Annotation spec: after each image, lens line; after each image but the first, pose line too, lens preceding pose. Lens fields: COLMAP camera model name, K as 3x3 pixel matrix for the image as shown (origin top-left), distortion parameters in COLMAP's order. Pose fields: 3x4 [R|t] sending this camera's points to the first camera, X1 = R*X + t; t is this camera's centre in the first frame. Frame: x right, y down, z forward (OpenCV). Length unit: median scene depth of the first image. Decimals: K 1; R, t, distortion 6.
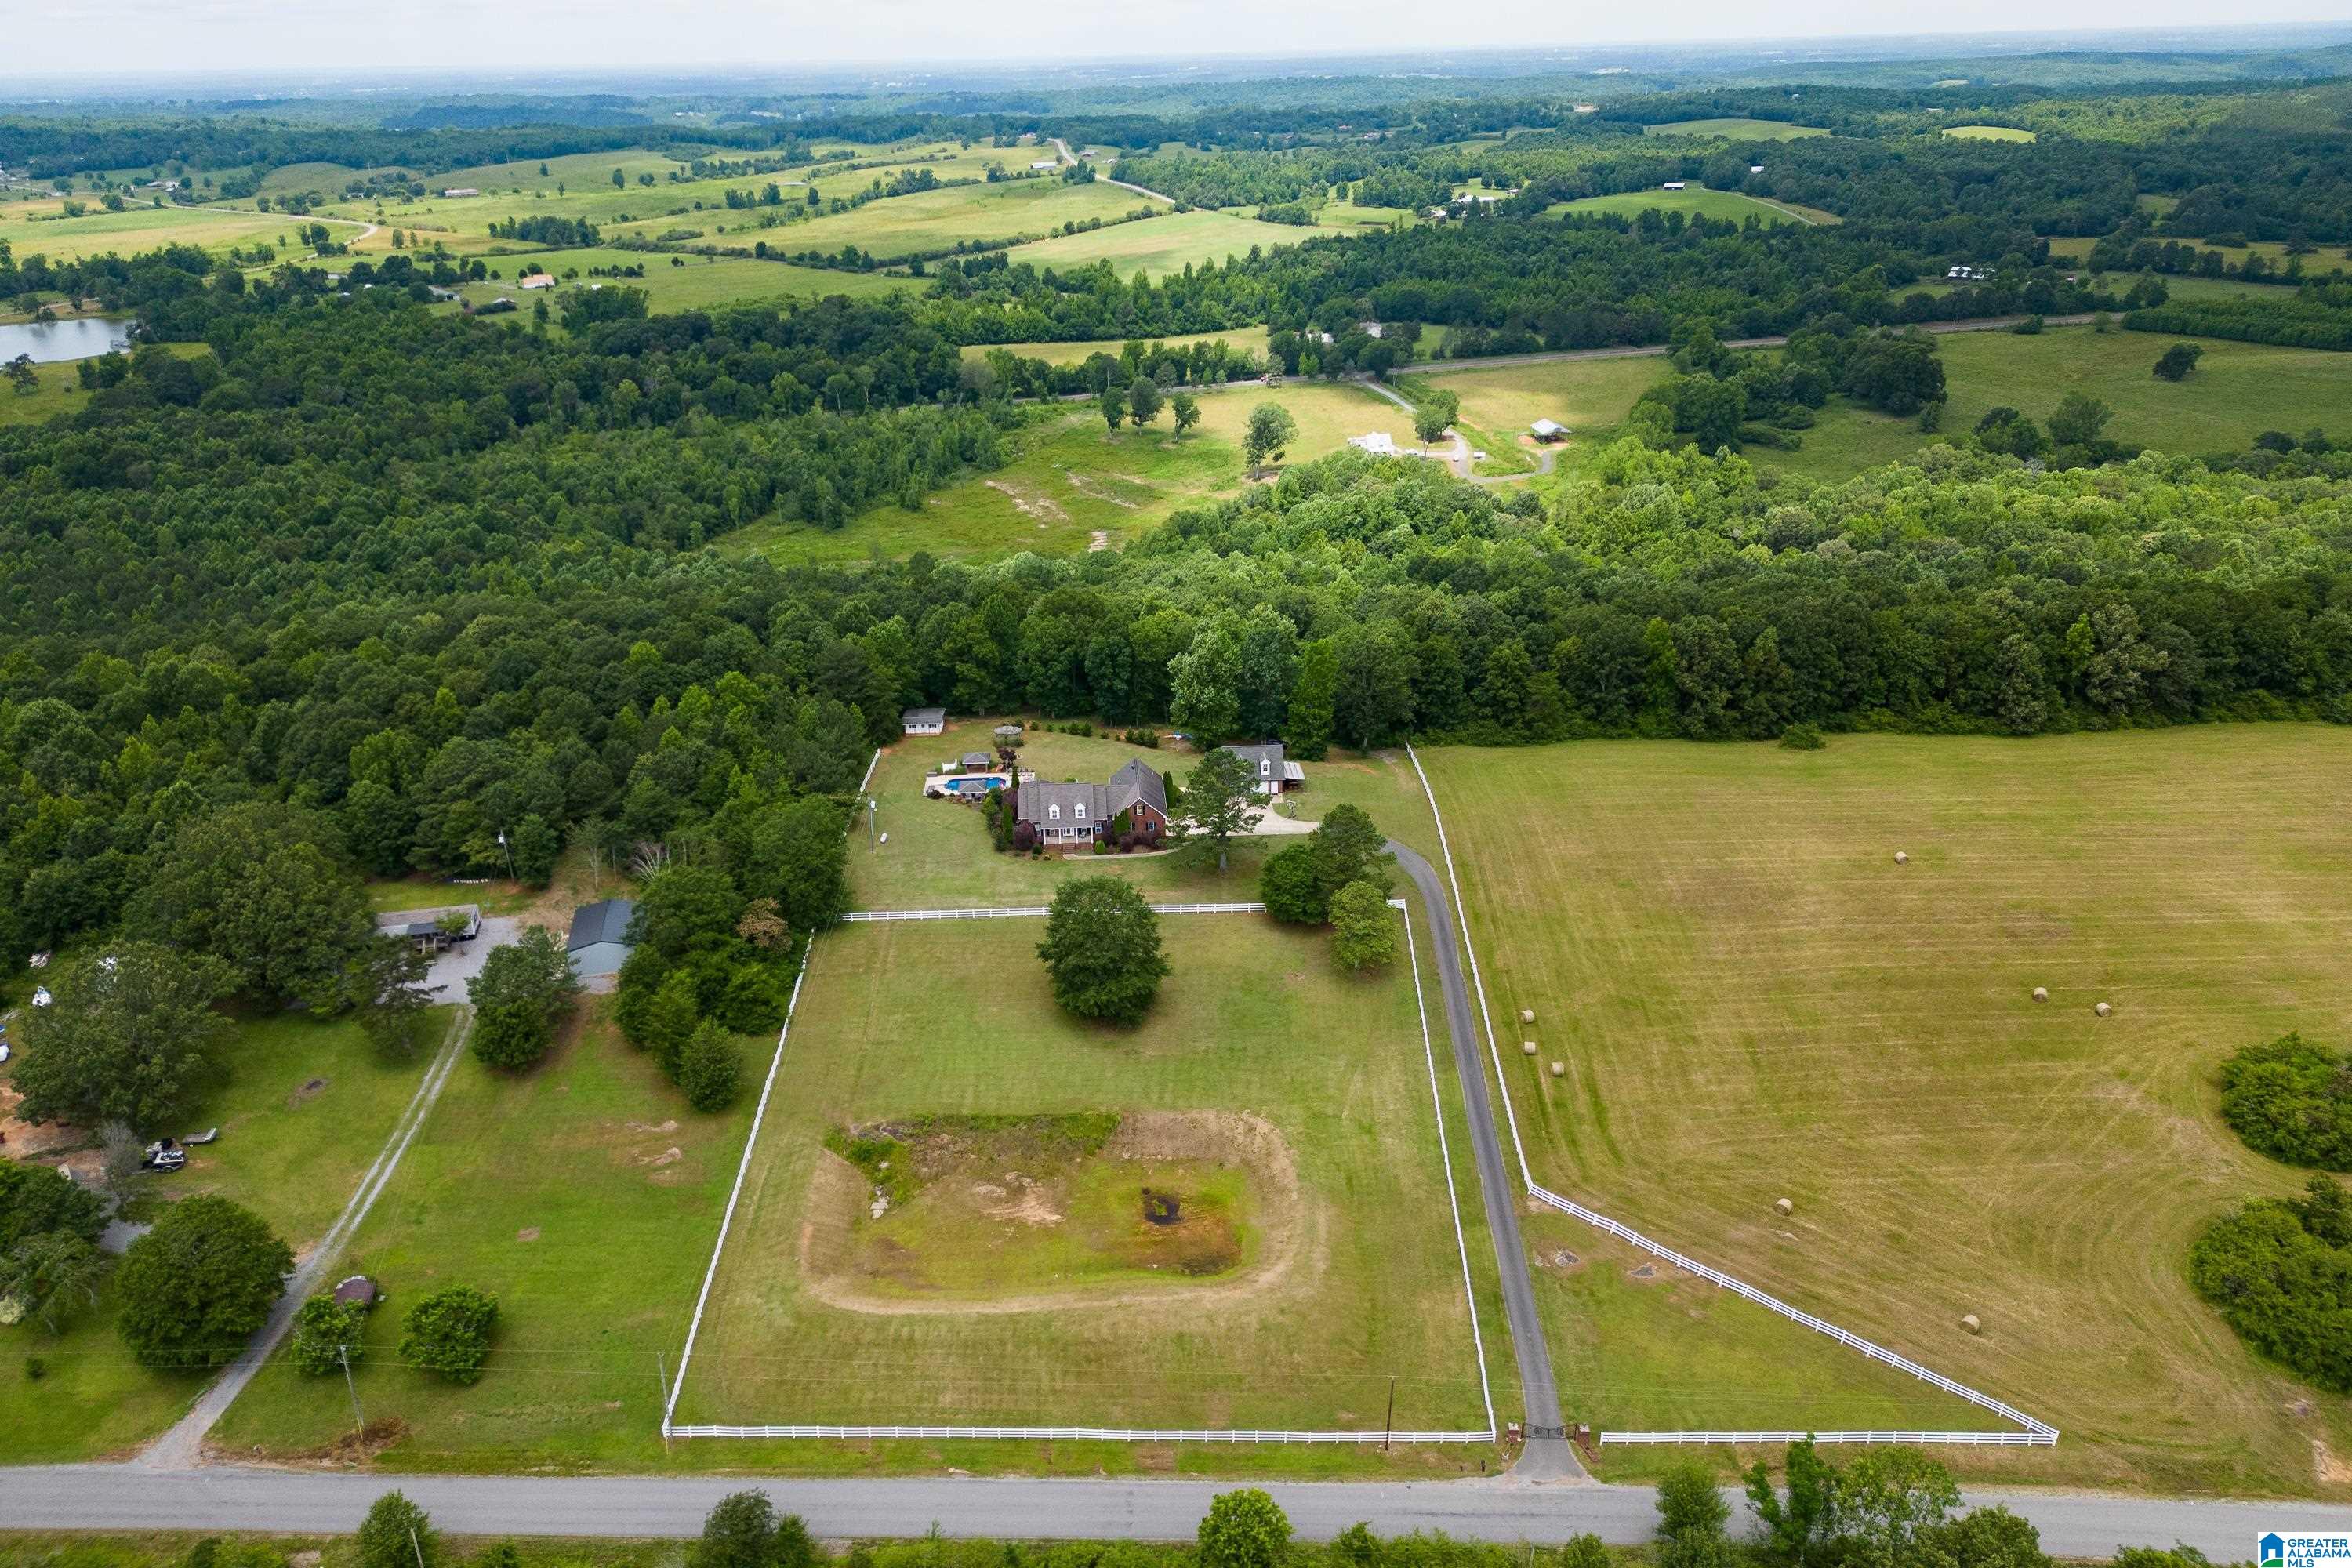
lens RADIAL K [[1733.5, 0, 1128.5], [0, 1733.5, 665.5], [0, 0, 1]] dist [0.084188, -0.092747]
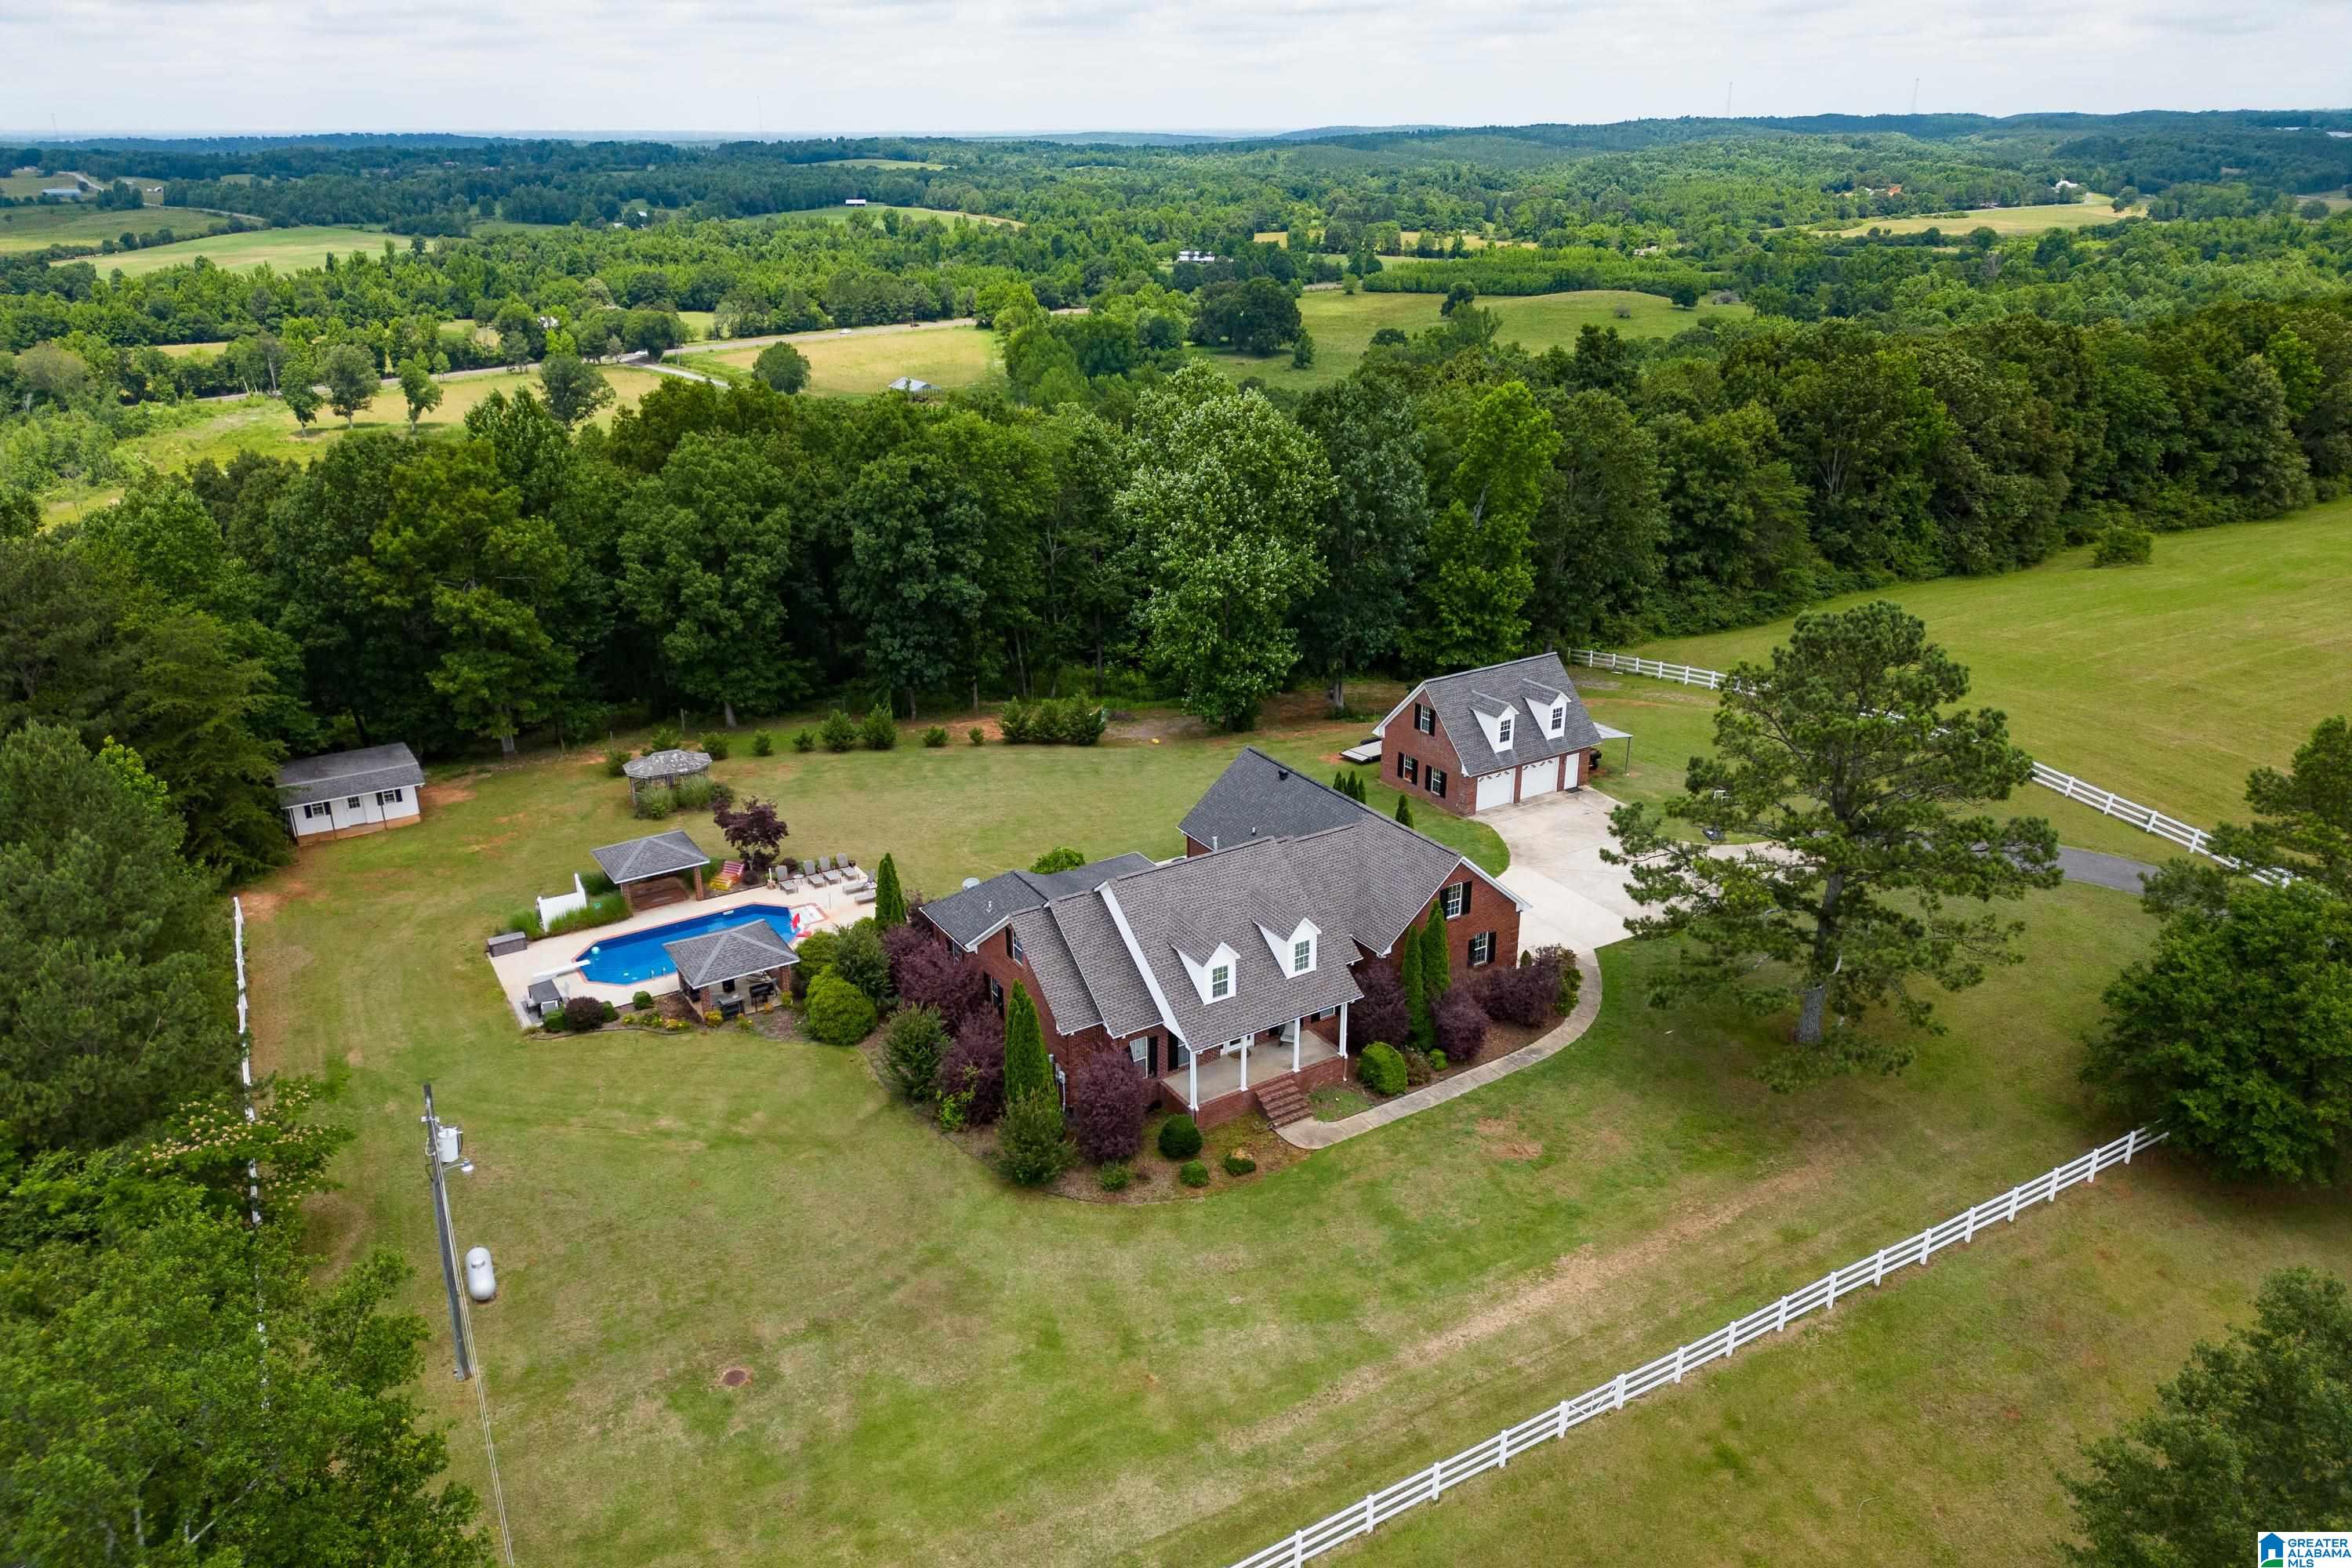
lens RADIAL K [[1657.4, 0, 1165.8], [0, 1657.4, 757.7], [0, 0, 1]] dist [0.072621, -0.074152]
pose [[0.865867, -0.158642, 0.474454, -0.144063], [0.153092, 0.986916, 0.050604, 0.036280], [-0.476274, 0.028819, 0.878824, 0.718447]]
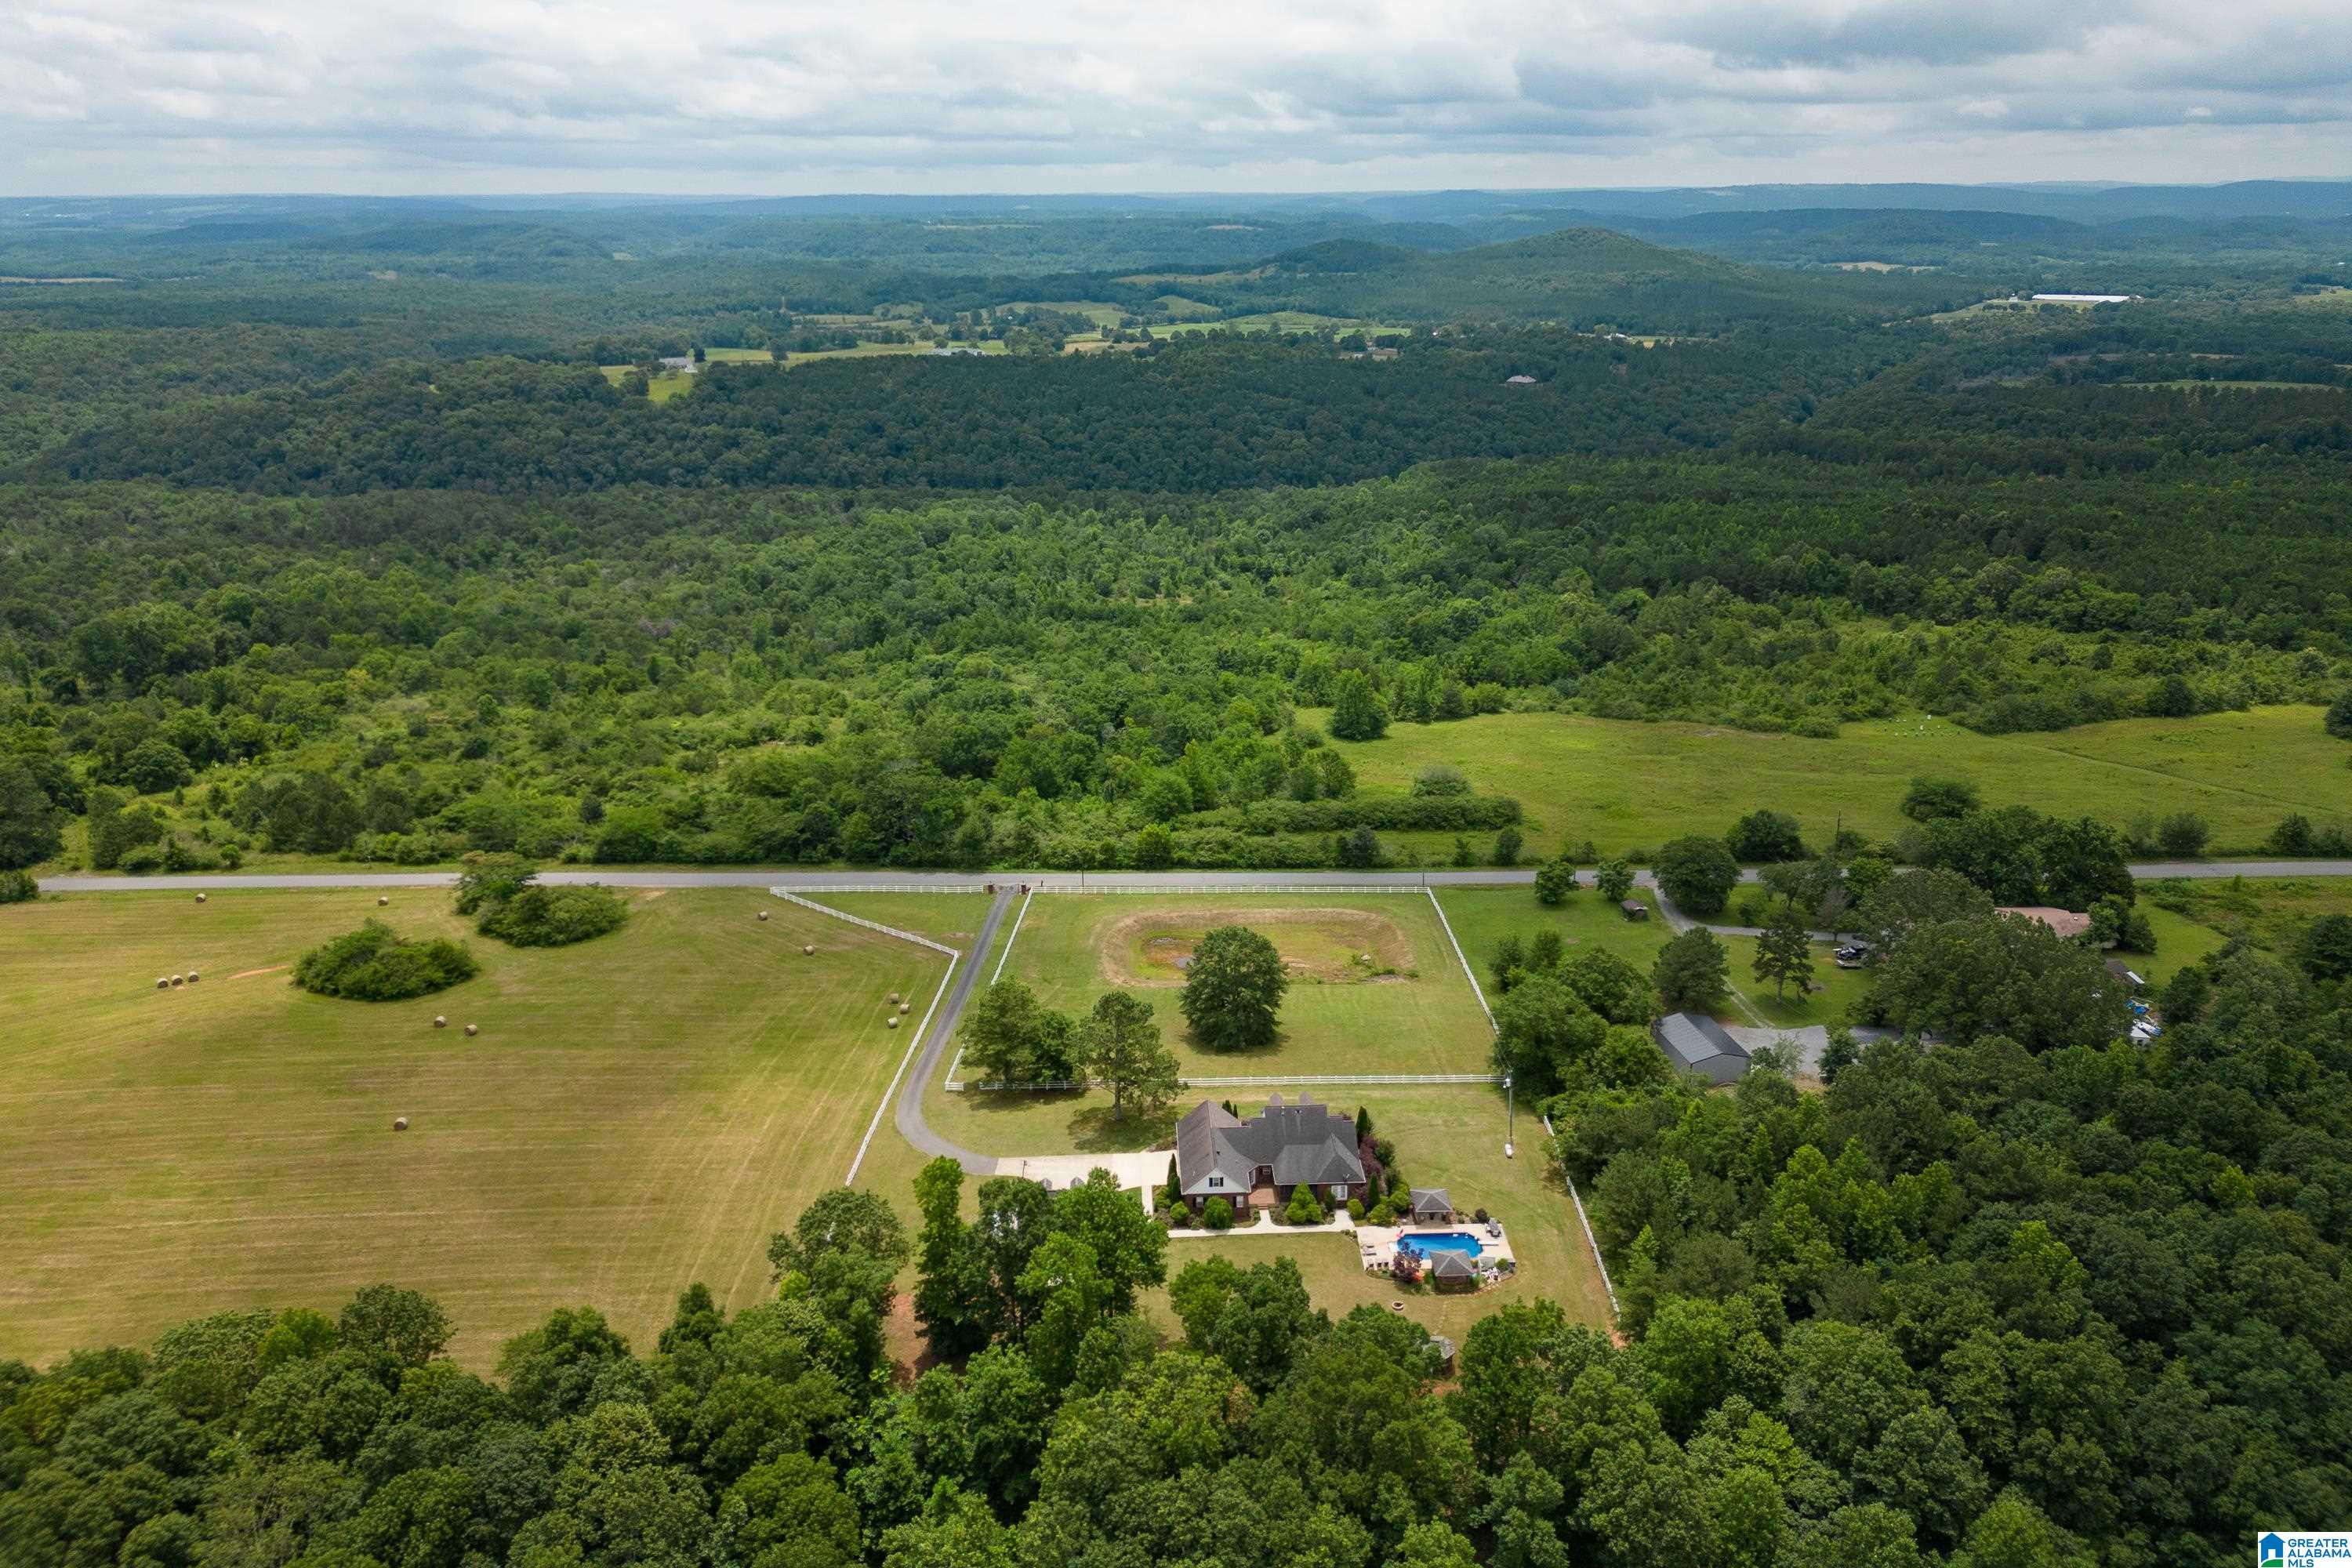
lens RADIAL K [[1641.2, 0, 1182.5], [0, 1641.2, 684.5], [0, 0, 1]] dist [0.097830, -0.120333]
pose [[-0.999609, 0.027659, -0.003991, 0.015853], [0.019936, 0.805899, 0.591717, -0.532162], [0.019583, 0.591407, -0.806136, 1.408219]]
